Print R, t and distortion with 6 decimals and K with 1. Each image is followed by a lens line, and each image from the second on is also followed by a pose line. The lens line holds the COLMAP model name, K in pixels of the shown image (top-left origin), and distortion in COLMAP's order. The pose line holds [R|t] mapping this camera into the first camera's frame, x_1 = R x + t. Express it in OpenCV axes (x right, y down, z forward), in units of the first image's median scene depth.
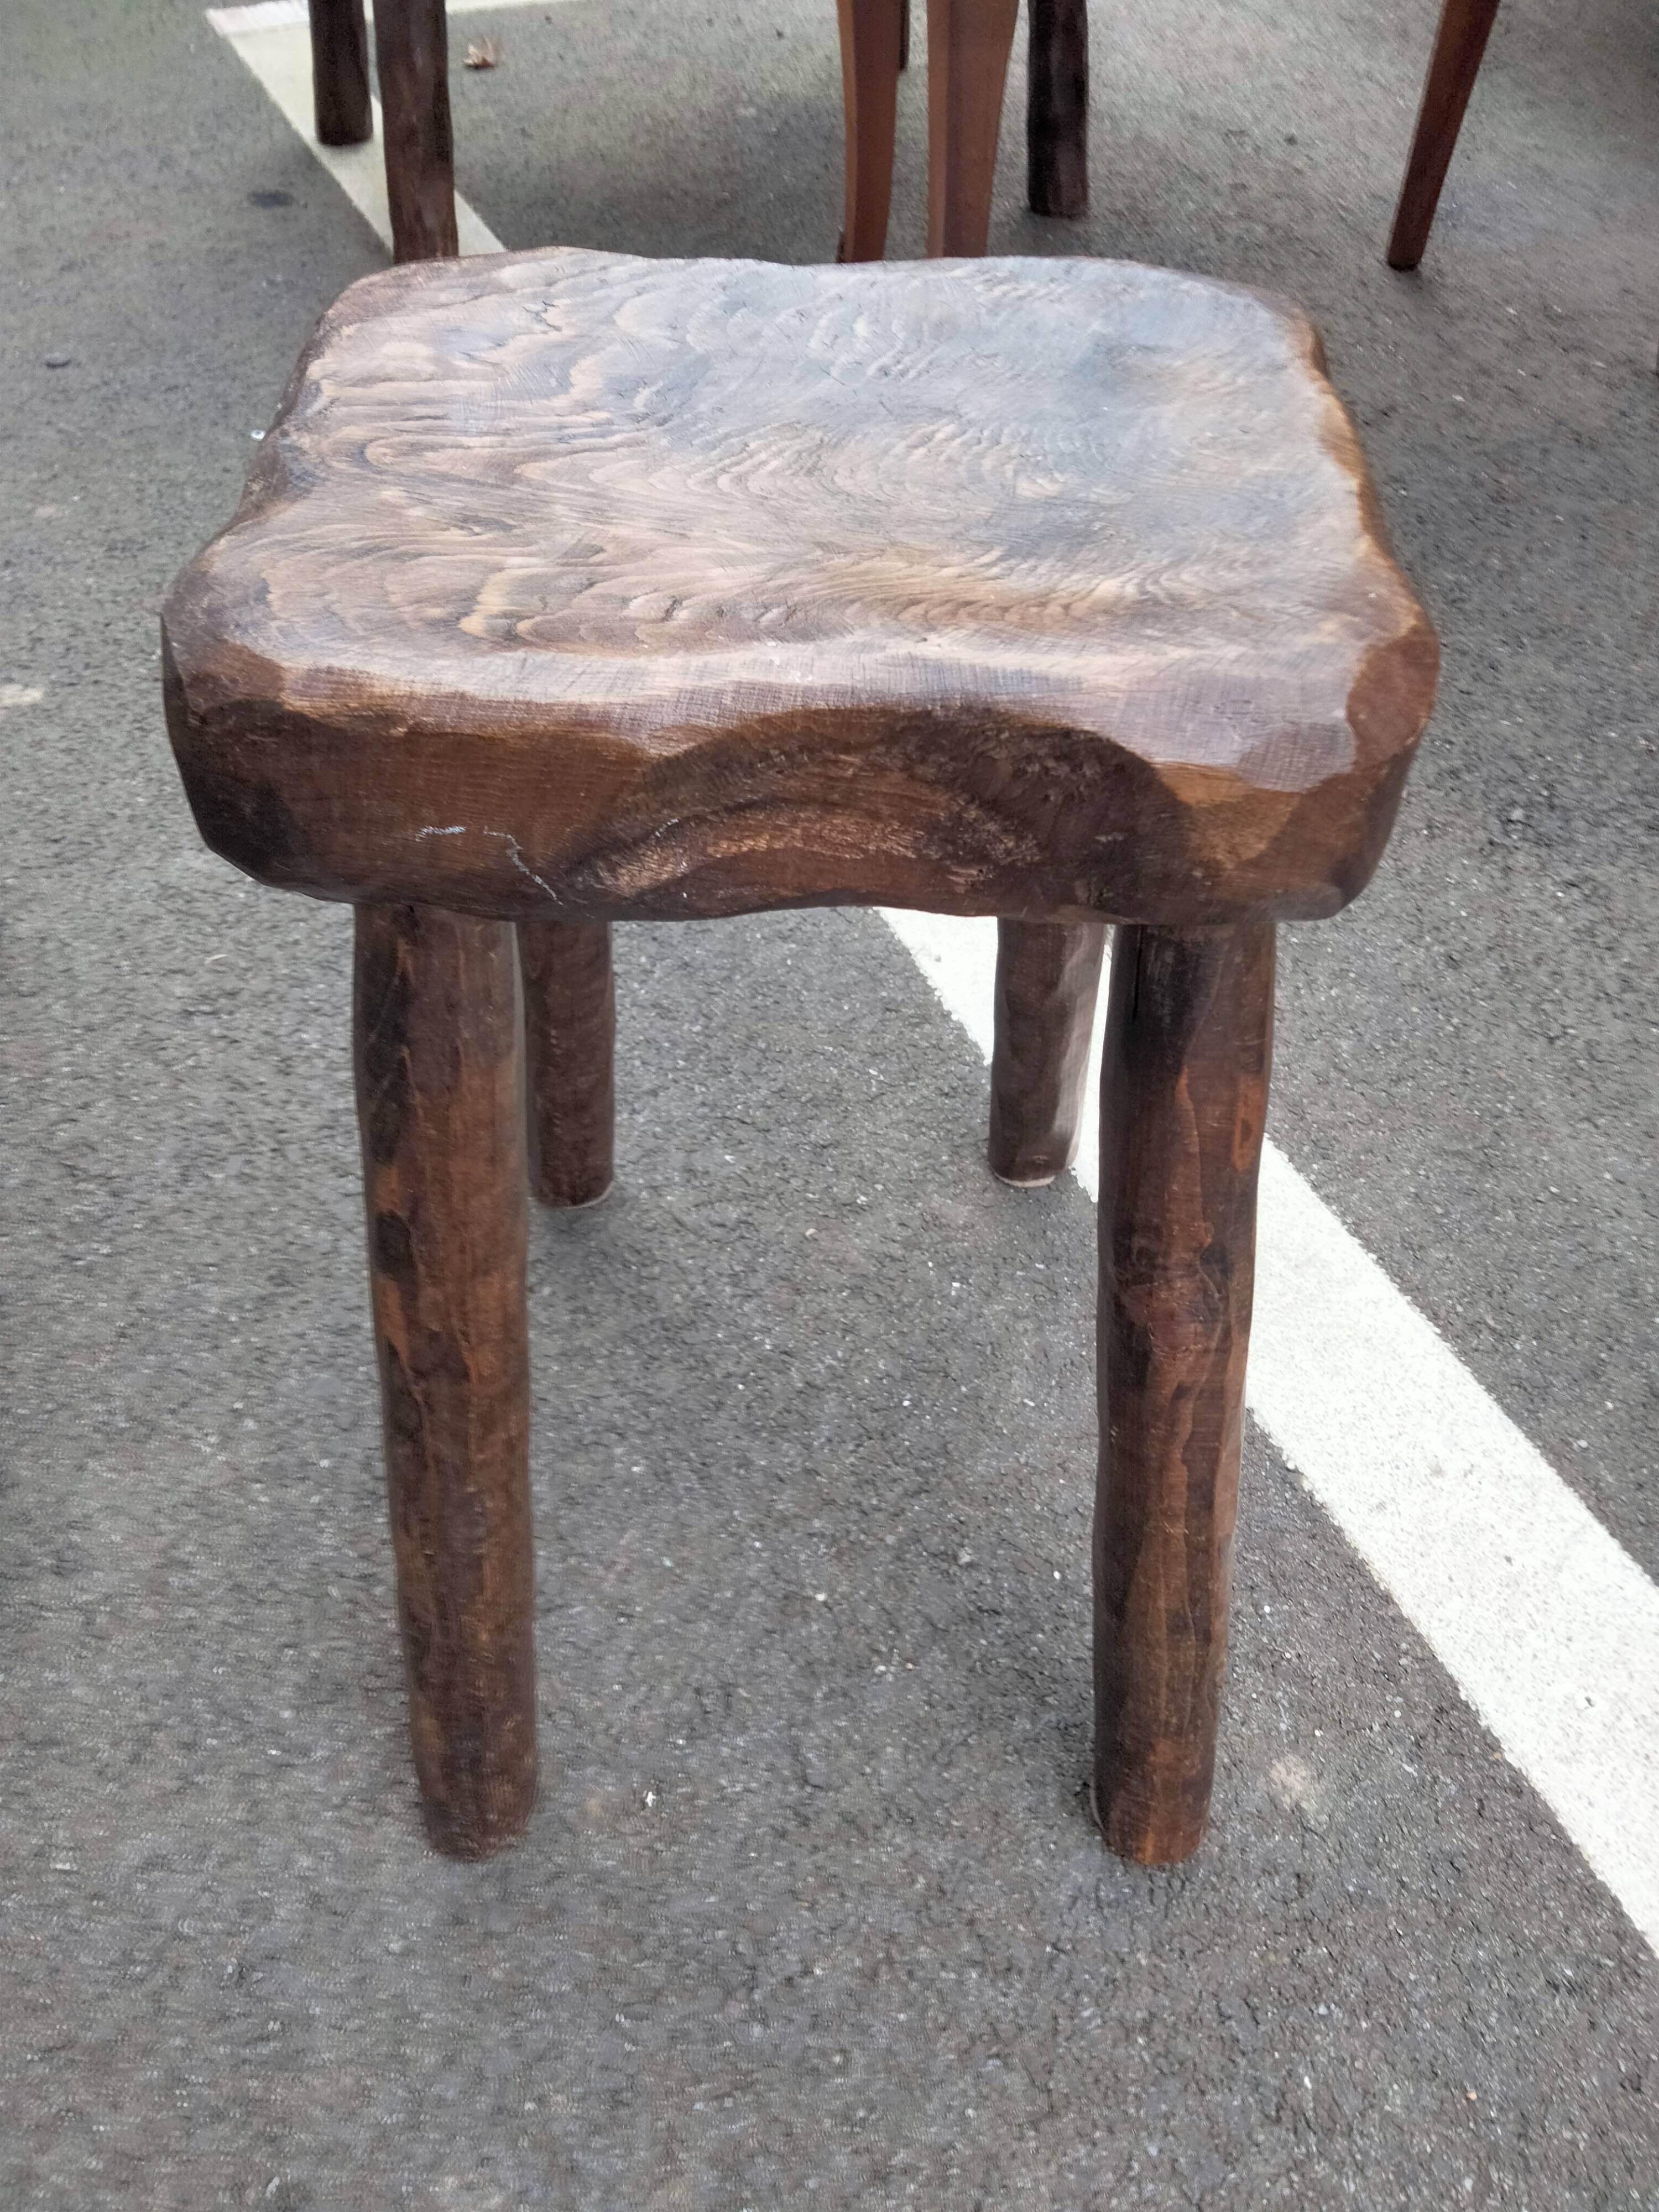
lens RADIAL K [[1633.4, 0, 819.3], [0, 1633.4, 1127.3], [0, 0, 1]] dist [0.041702, -0.046087]
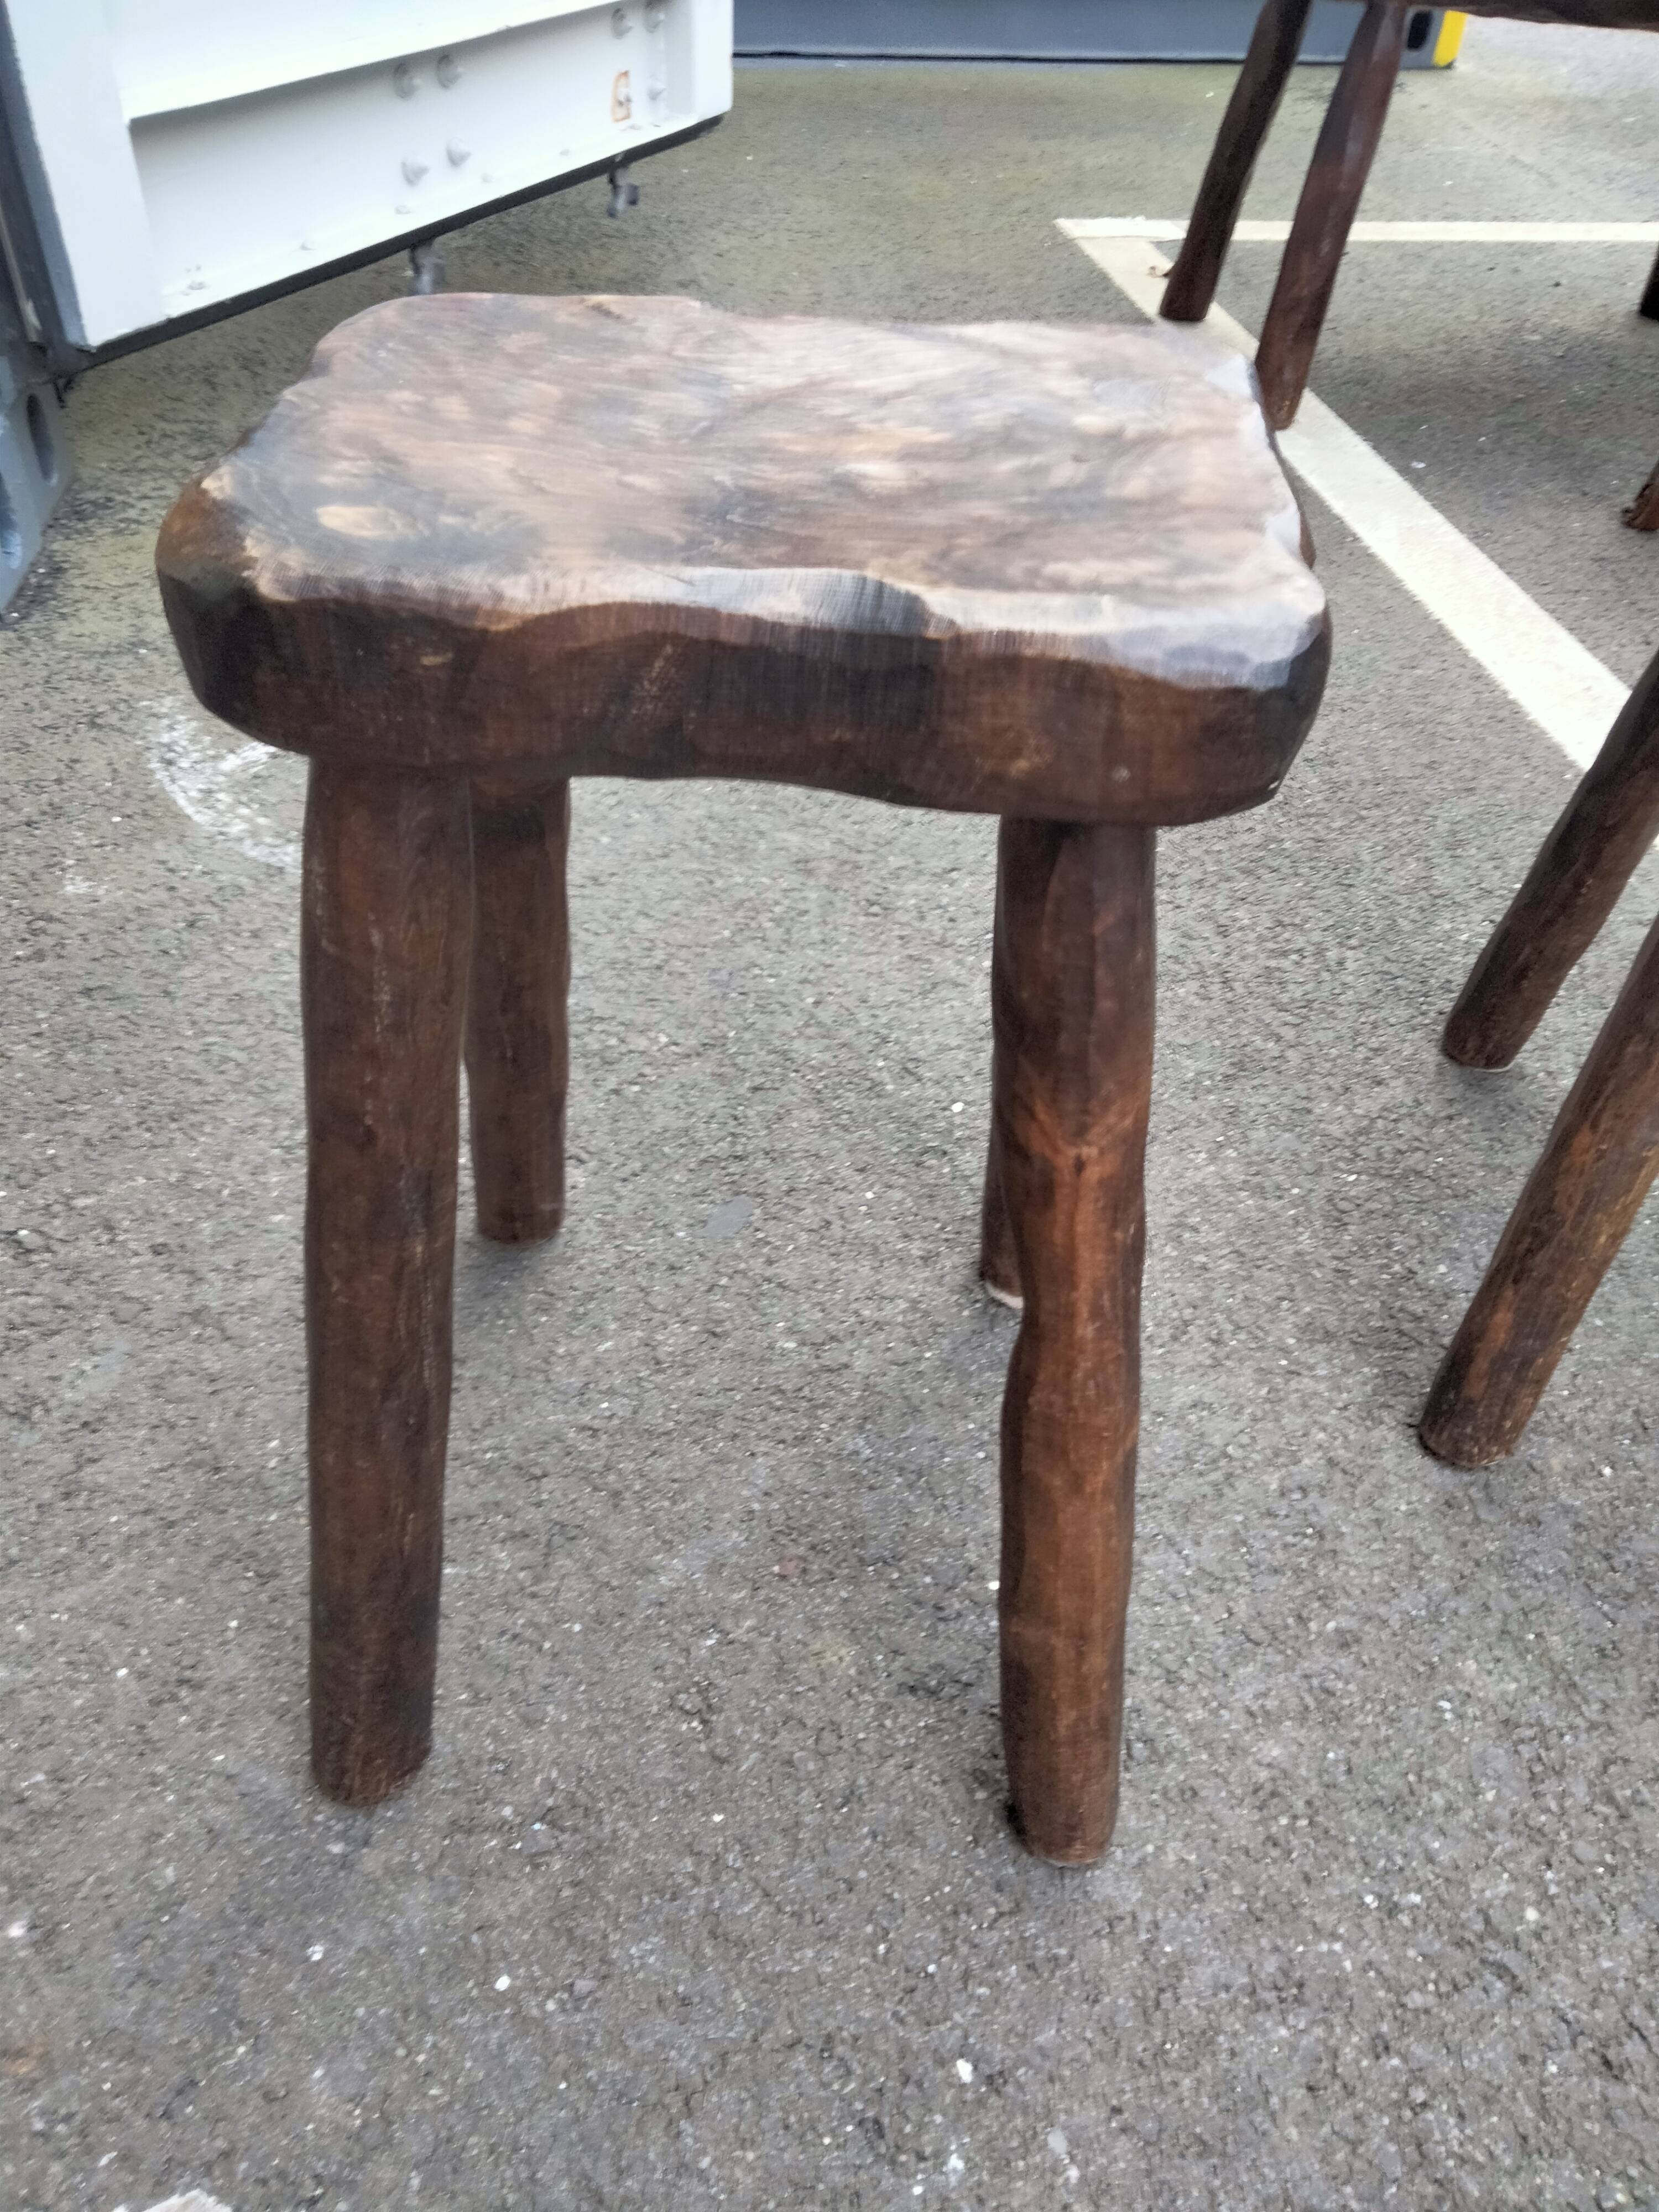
lens RADIAL K [[1648.8, 0, 829.8], [0, 1648.8, 1122.6], [0, 0, 1]] dist [0.041177, -0.037918]
pose [[0.953861, 0.215996, -0.208553, -0.357946], [-0.242592, 0.963706, -0.111446, 0.350043], [0.176912, 0.156897, 0.971641, -0.260869]]
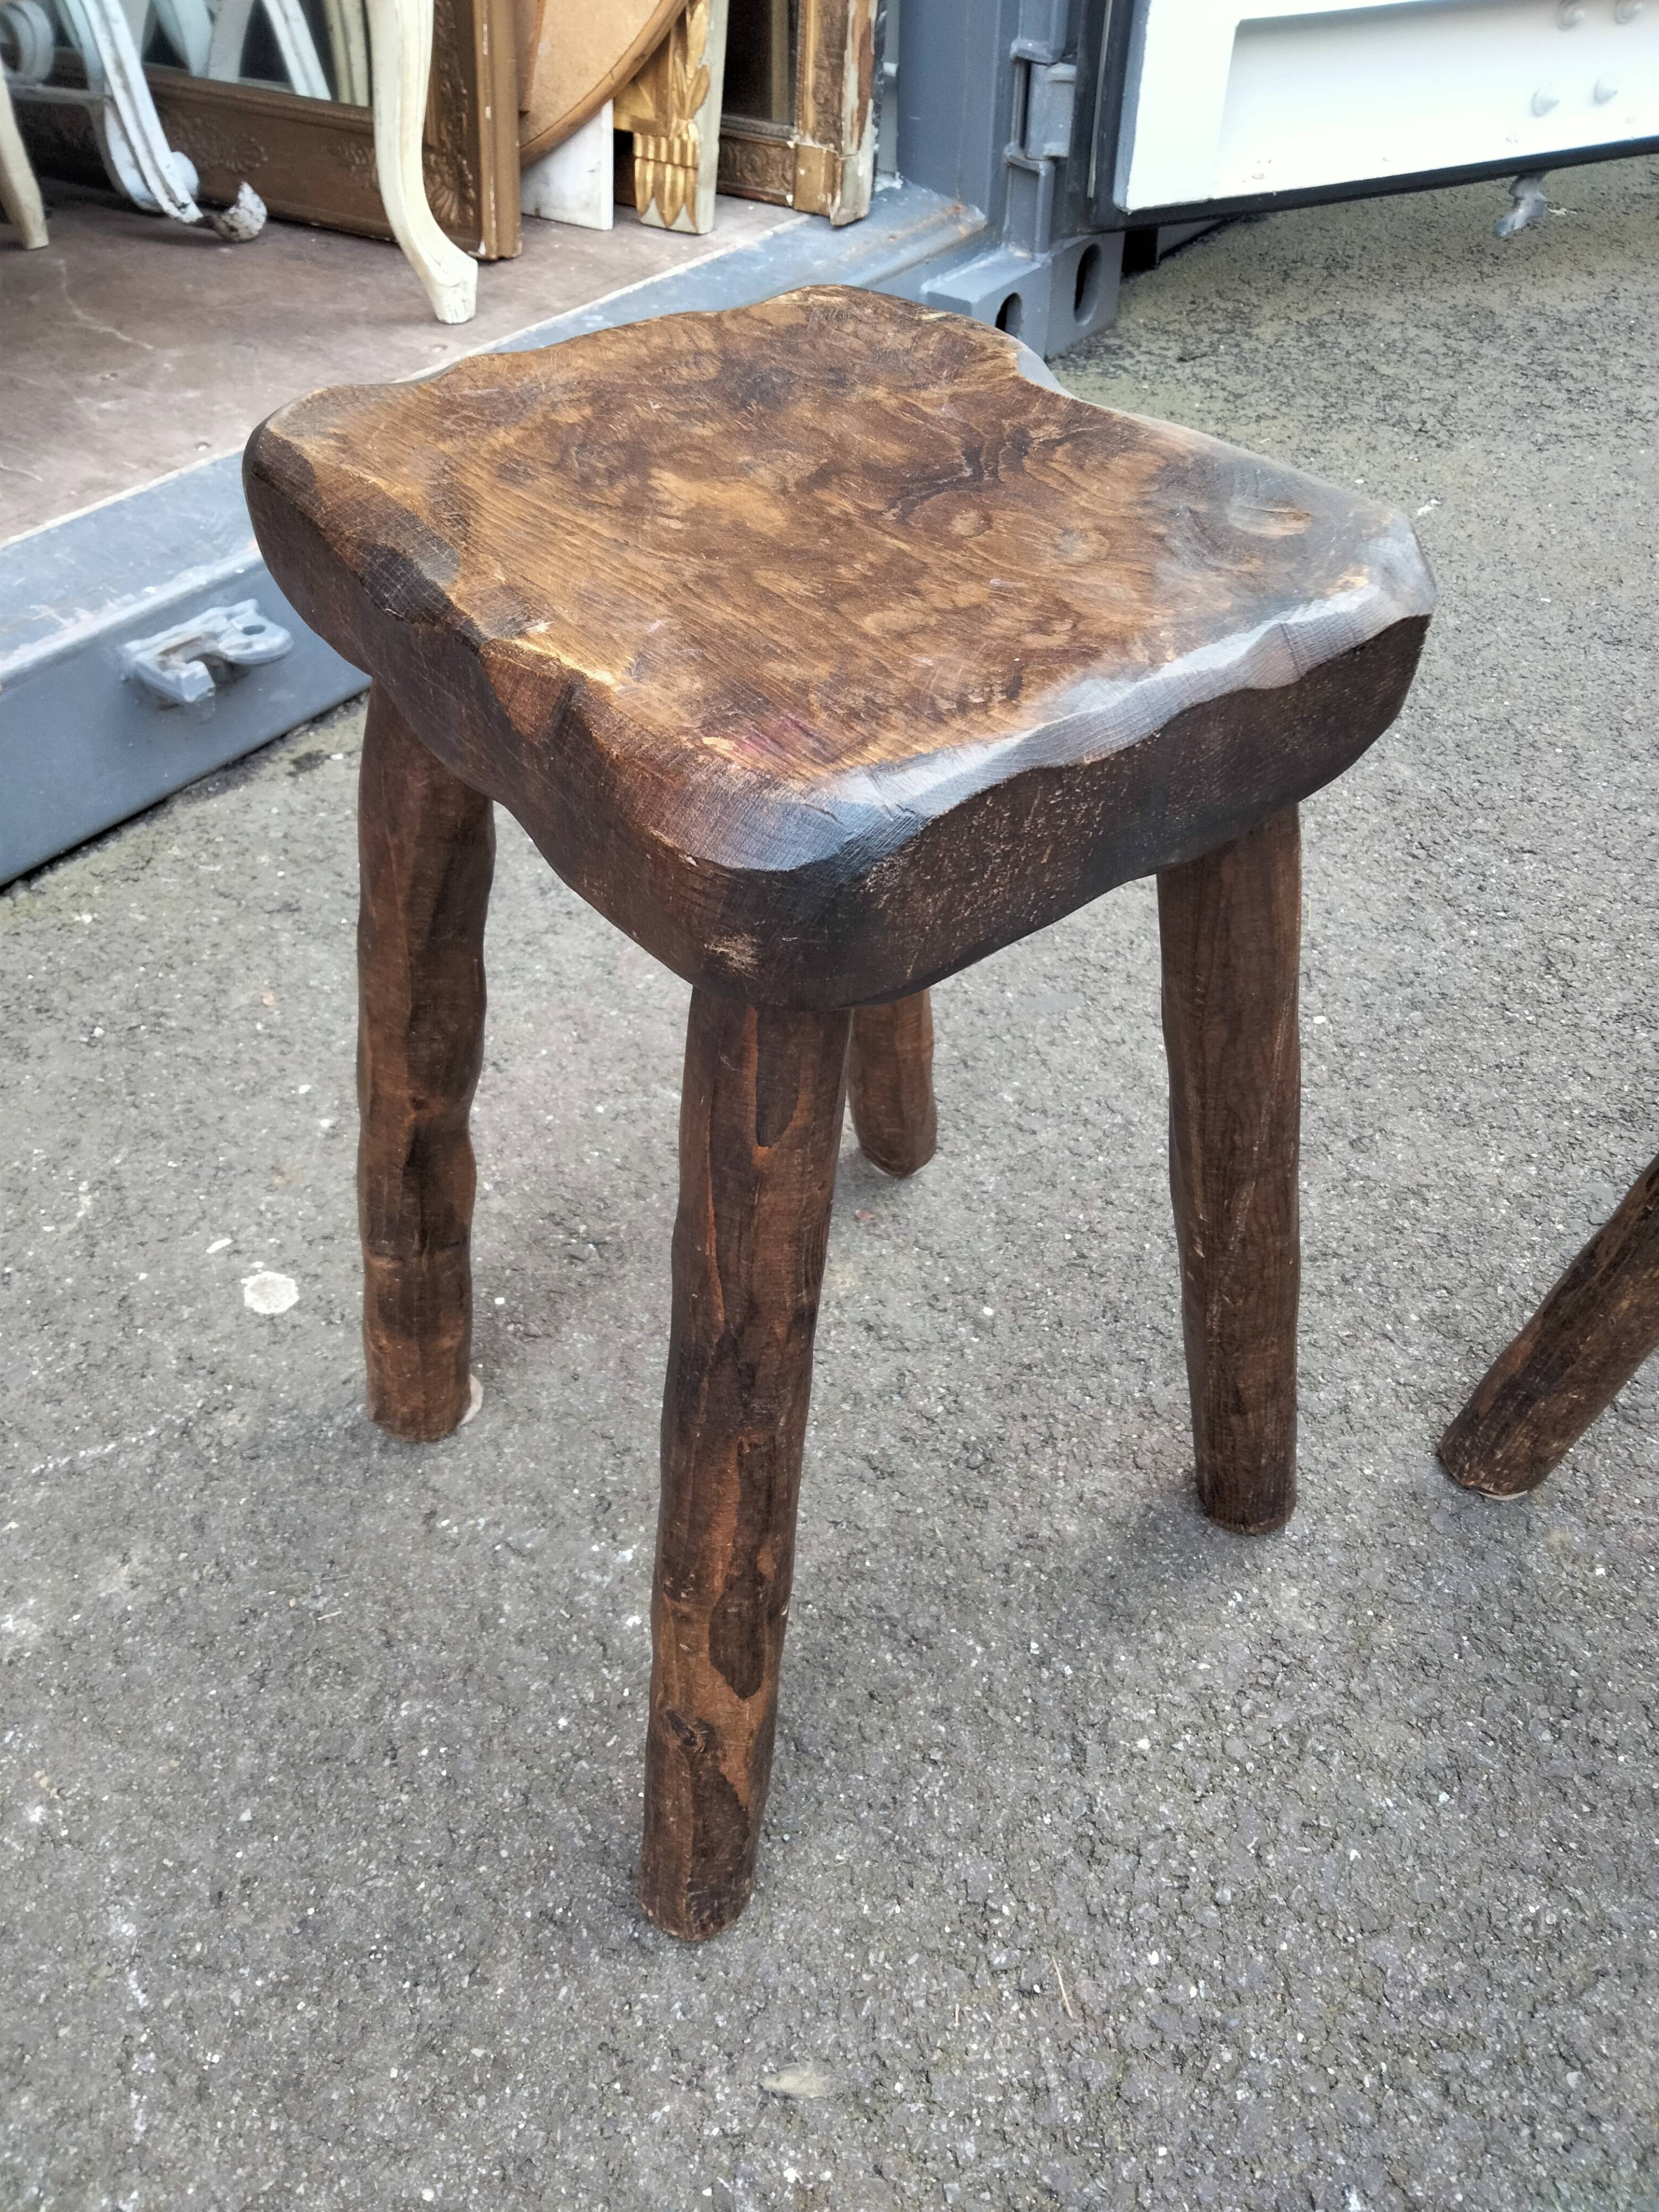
lens RADIAL K [[1654.9, 0, 829.9], [0, 1654.9, 1115.8], [0, 0, 1]] dist [0.042332, -0.048793]
pose [[0.499141, 0.593830, -0.631050, 0.140994], [-0.651518, 0.737331, 0.178512, 0.254146], [0.571299, 0.322038, 0.754923, -0.231047]]
